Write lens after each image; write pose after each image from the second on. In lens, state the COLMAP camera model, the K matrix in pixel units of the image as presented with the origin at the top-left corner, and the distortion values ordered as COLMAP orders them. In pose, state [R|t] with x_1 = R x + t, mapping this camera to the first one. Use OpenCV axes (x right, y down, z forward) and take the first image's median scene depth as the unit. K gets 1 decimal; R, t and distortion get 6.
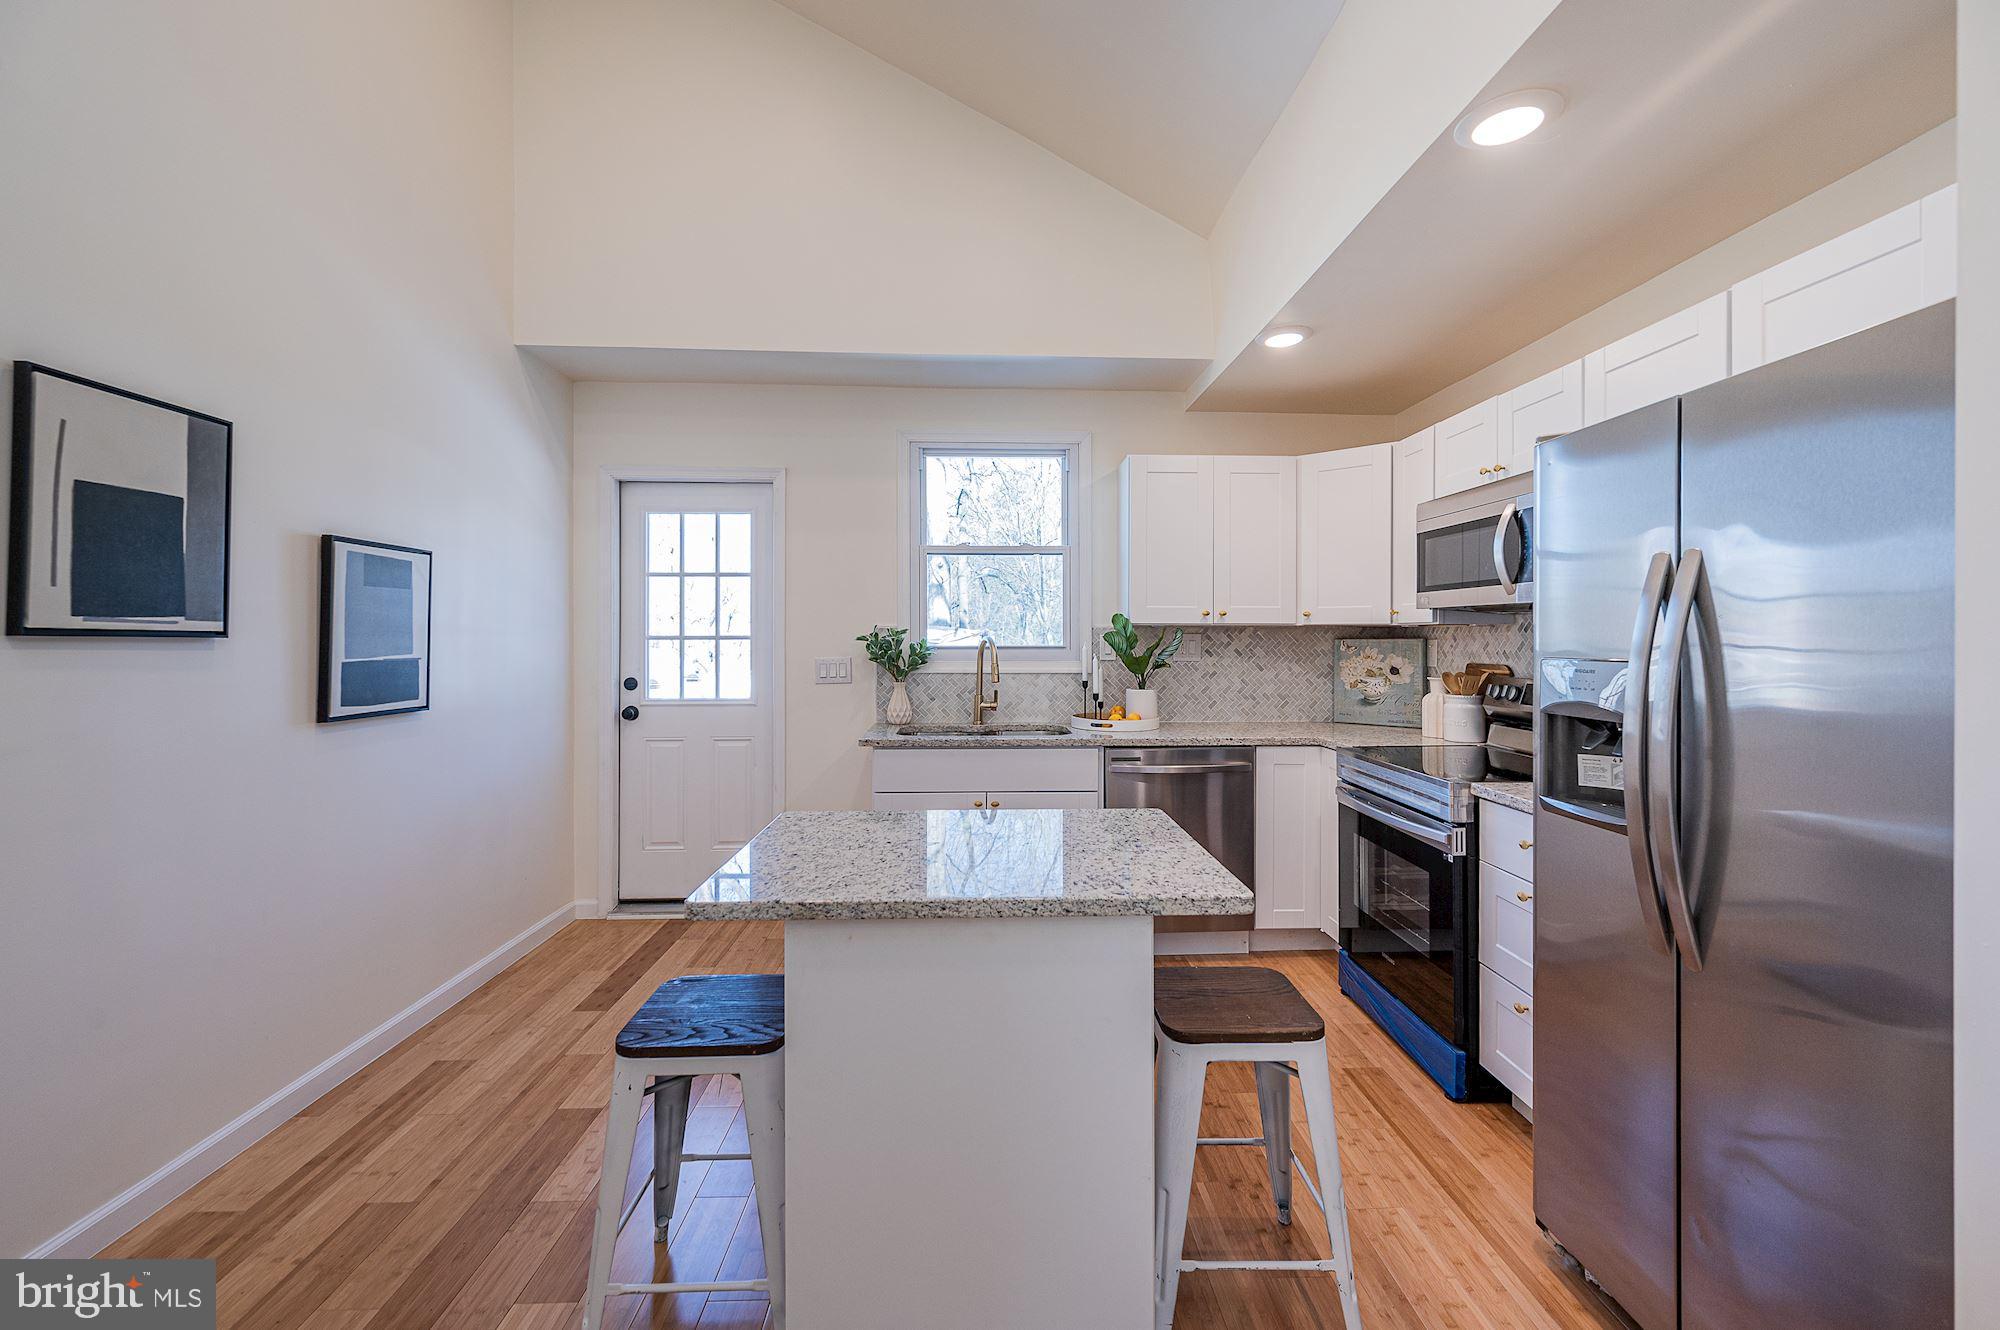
lens RADIAL K [[801.4, 0, 1016.9], [0, 801.4, 637.2], [0, 0, 1]] dist [-0.001134, -0.000302]
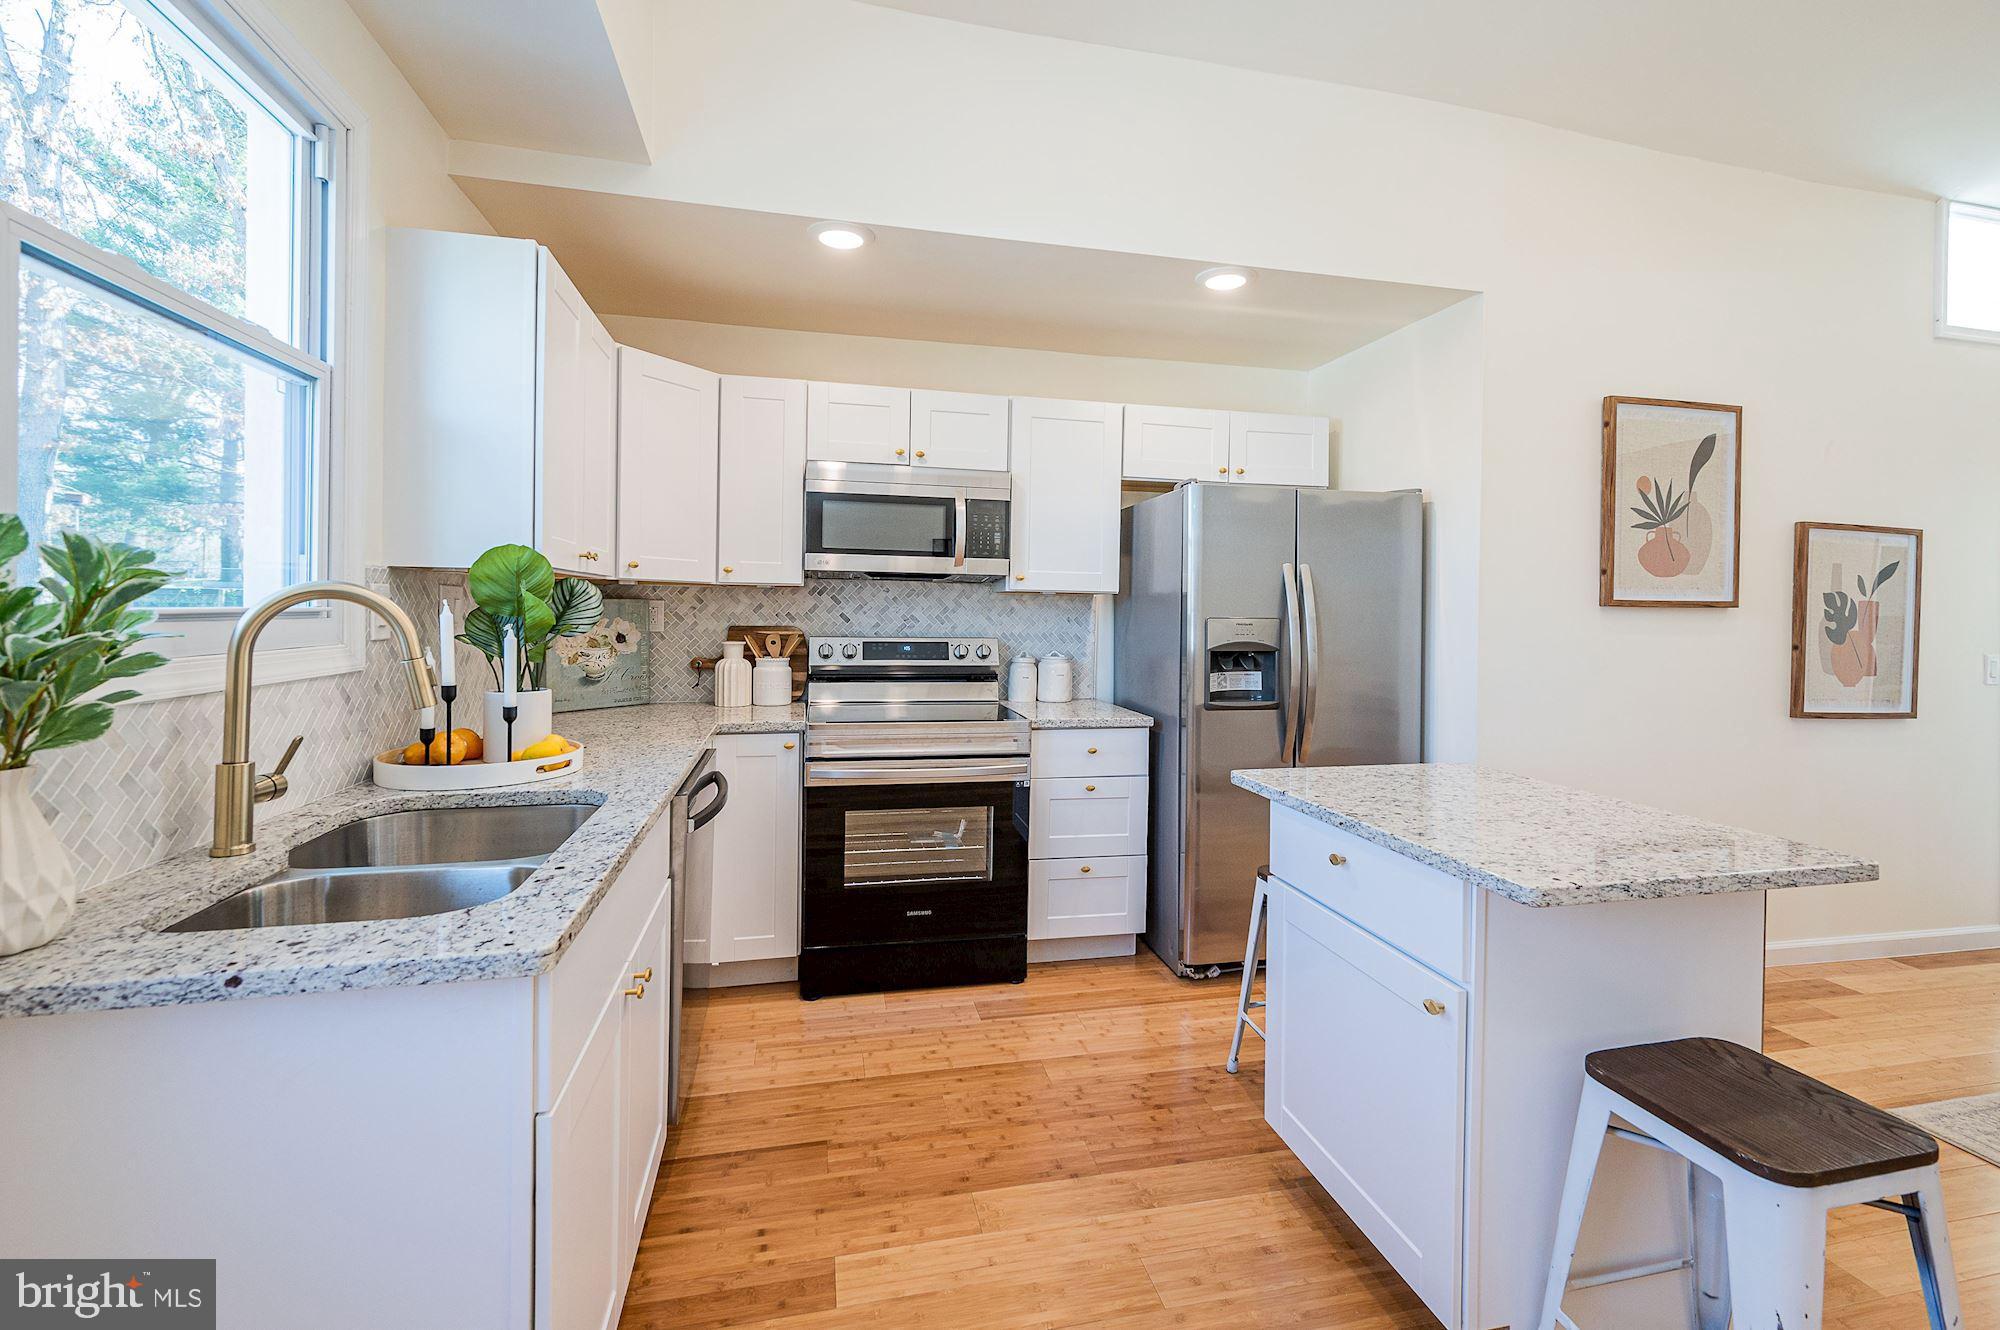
lens RADIAL K [[825.7, 0, 999.4], [0, 825.7, 616.4], [0, 0, 1]] dist [-0.000500, -0.000615]
pose [[-0.142511, -0.011563, 0.989726, -0.425781], [-0.013805, 0.999858, 0.009694, 0.006399], [-0.989697, -0.012282, -0.142650, 0.760418]]
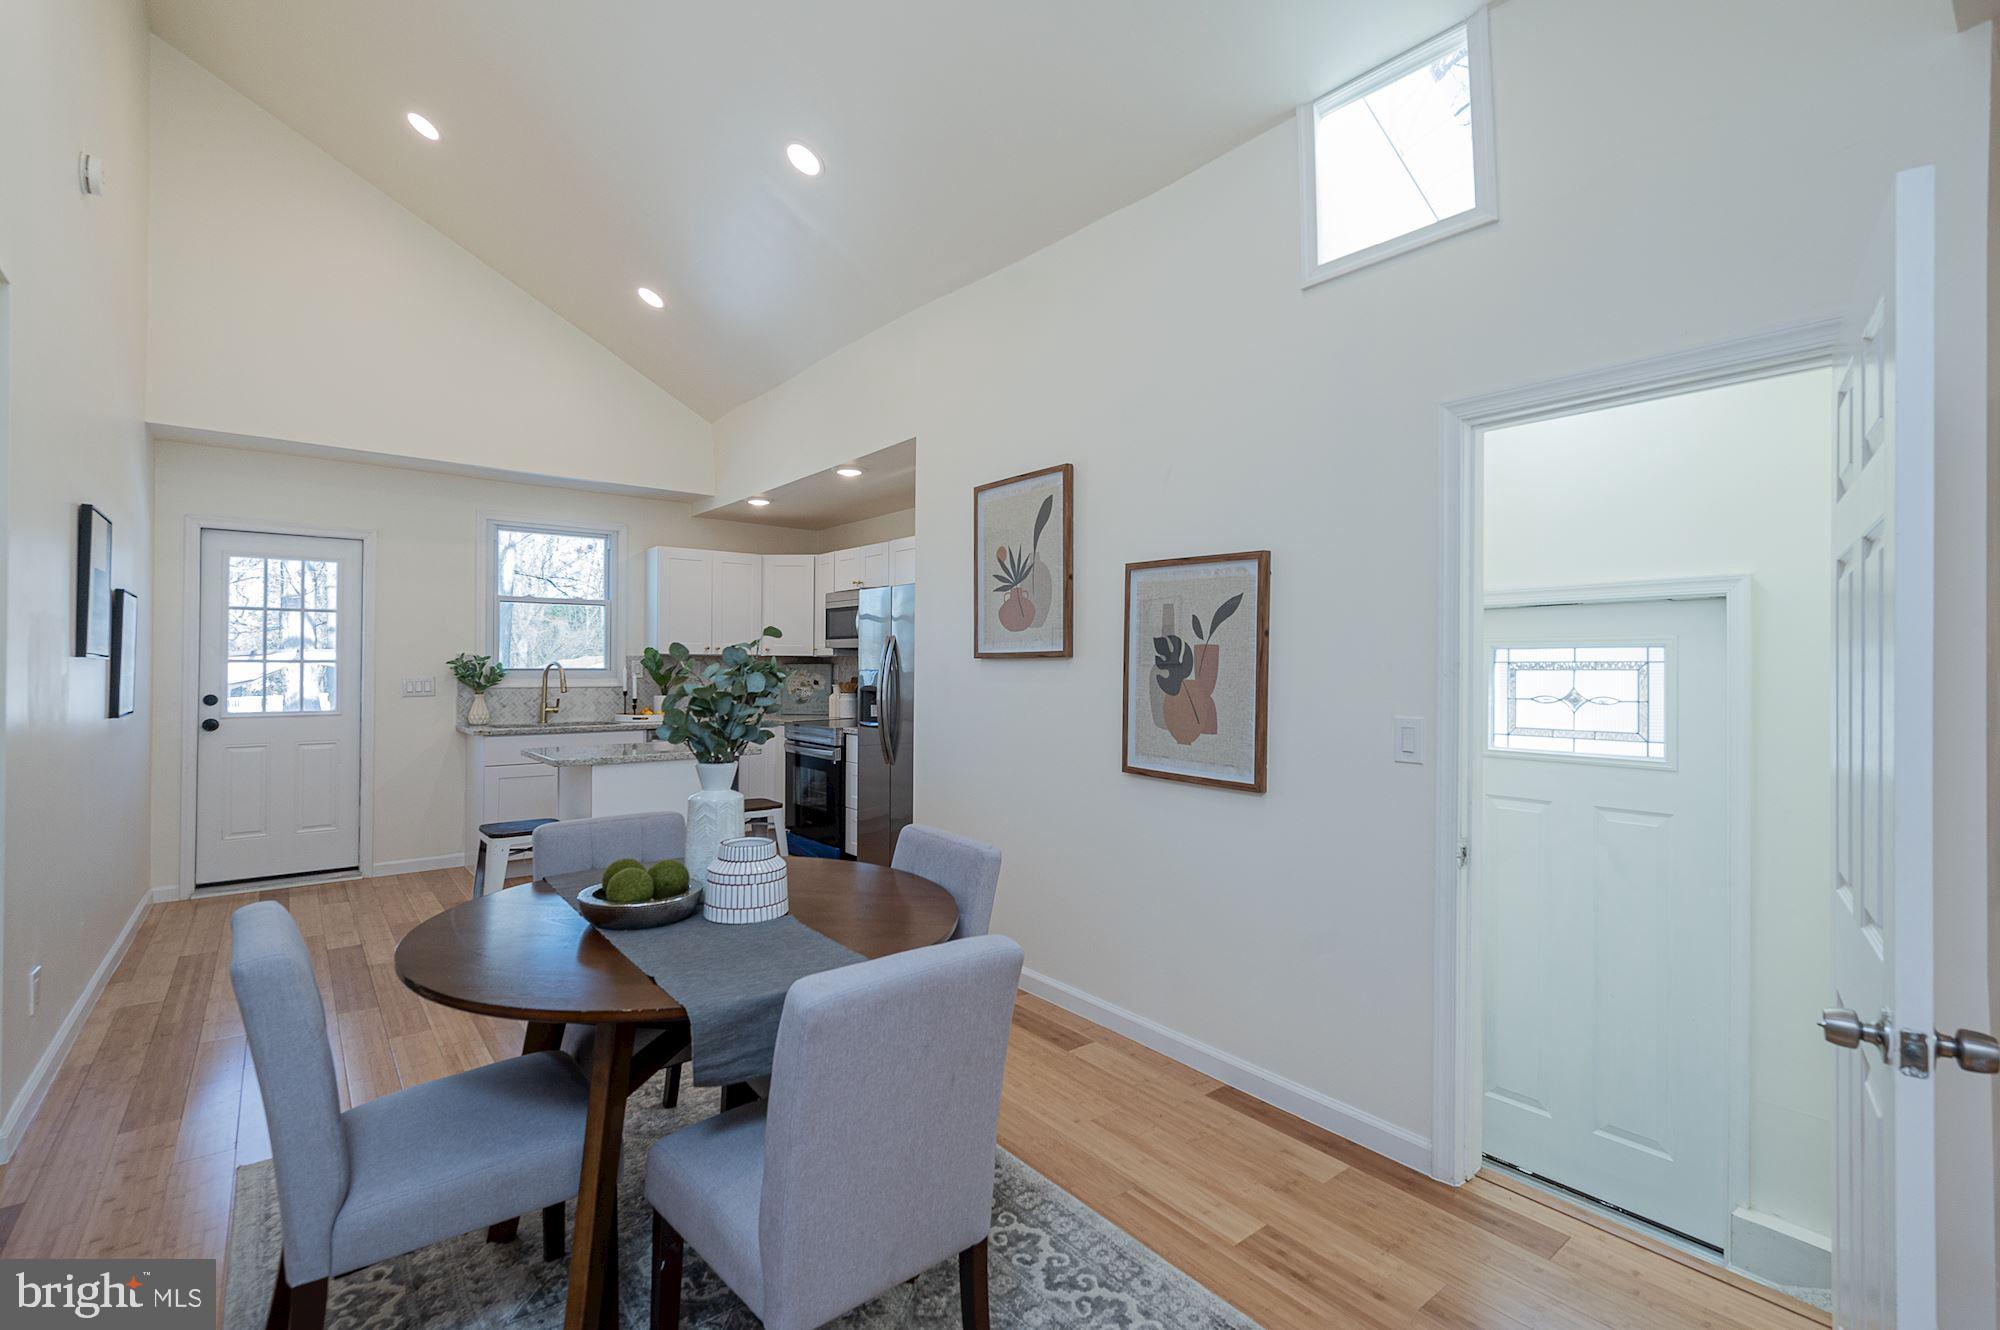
lens RADIAL K [[825.7, 0, 1003.7], [0, 825.7, 657.8], [0, 0, 1]] dist [-0.000500, -0.000615]
pose [[0.798169, 0.007931, 0.602381, -0.286036], [-0.002477, 0.999948, -0.009883, 0.005256], [-0.602428, 0.006396, 0.798148, -0.683139]]
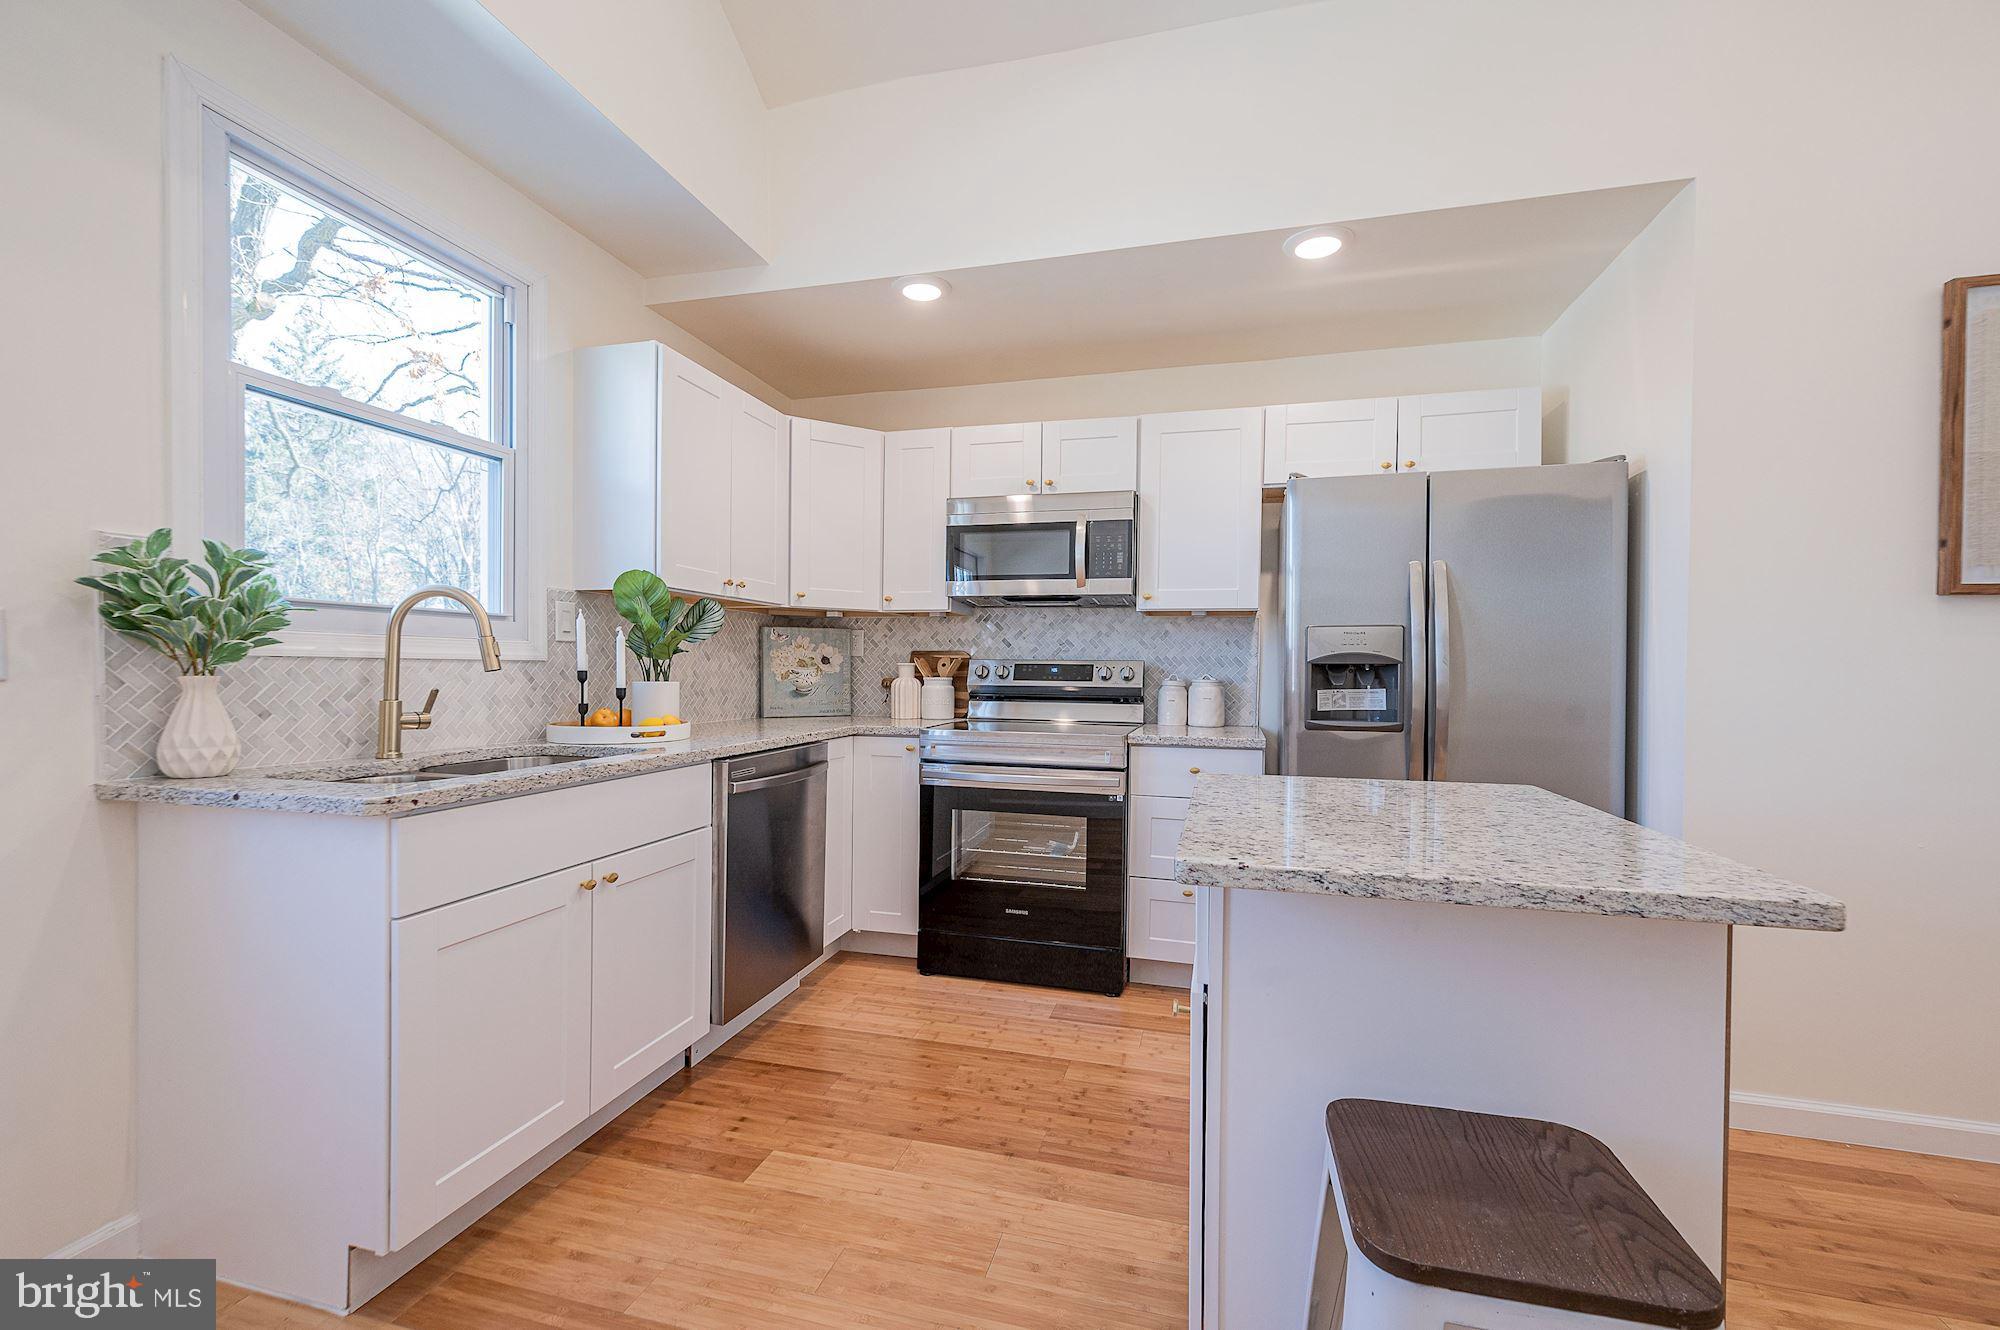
lens RADIAL K [[801.4, 0, 1010.0], [0, 801.4, 675.8], [0, 0, 1]] dist [-0.001134, -0.000302]
pose [[0.320803, -0.008825, 0.947105, -0.408035], [-0.009067, 0.999882, 0.012388, 0.047994], [-0.947102, -0.012561, 0.320685, 0.477943]]
